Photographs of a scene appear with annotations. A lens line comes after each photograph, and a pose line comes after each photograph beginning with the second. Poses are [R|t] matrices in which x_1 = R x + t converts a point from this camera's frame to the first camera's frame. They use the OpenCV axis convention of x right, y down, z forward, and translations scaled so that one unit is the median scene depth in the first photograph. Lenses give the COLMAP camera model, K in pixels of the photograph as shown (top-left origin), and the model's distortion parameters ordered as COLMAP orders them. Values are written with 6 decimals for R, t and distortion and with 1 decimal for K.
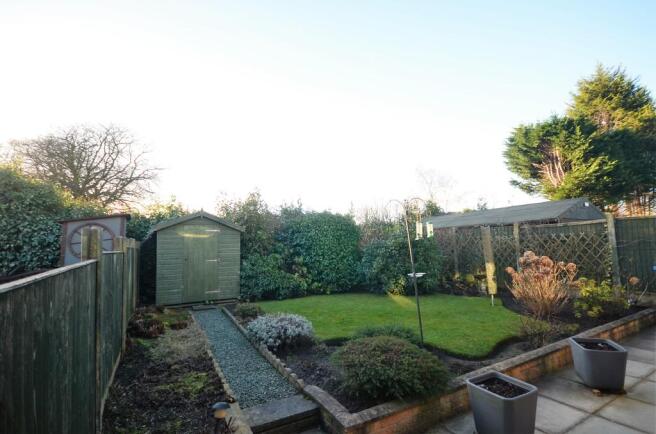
lens RADIAL K [[301.2, 0, 326.3], [0, 301.2, 217.3], [0, 0, 1]] dist [0.009801, -0.012092]
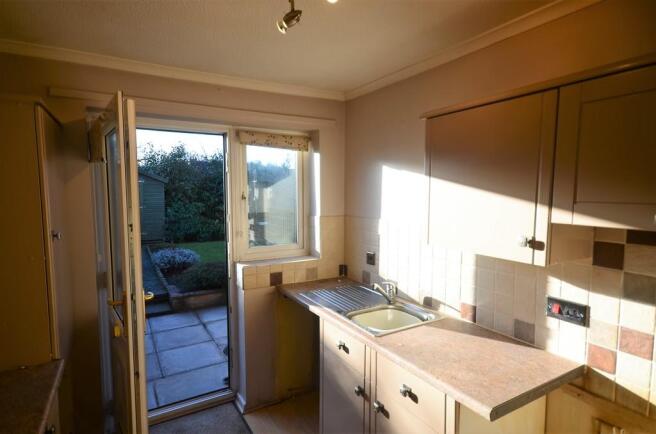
lens RADIAL K [[355.4, 0, 328.0], [0, 355.4, 217.0], [0, 0, 1]] dist [0.018945, -0.000069]
pose [[0.999120, 0.022159, 0.035600, 0.383170], [-0.028059, 0.984191, 0.174872, -0.102035], [-0.031163, -0.175717, 0.983947, -0.480496]]
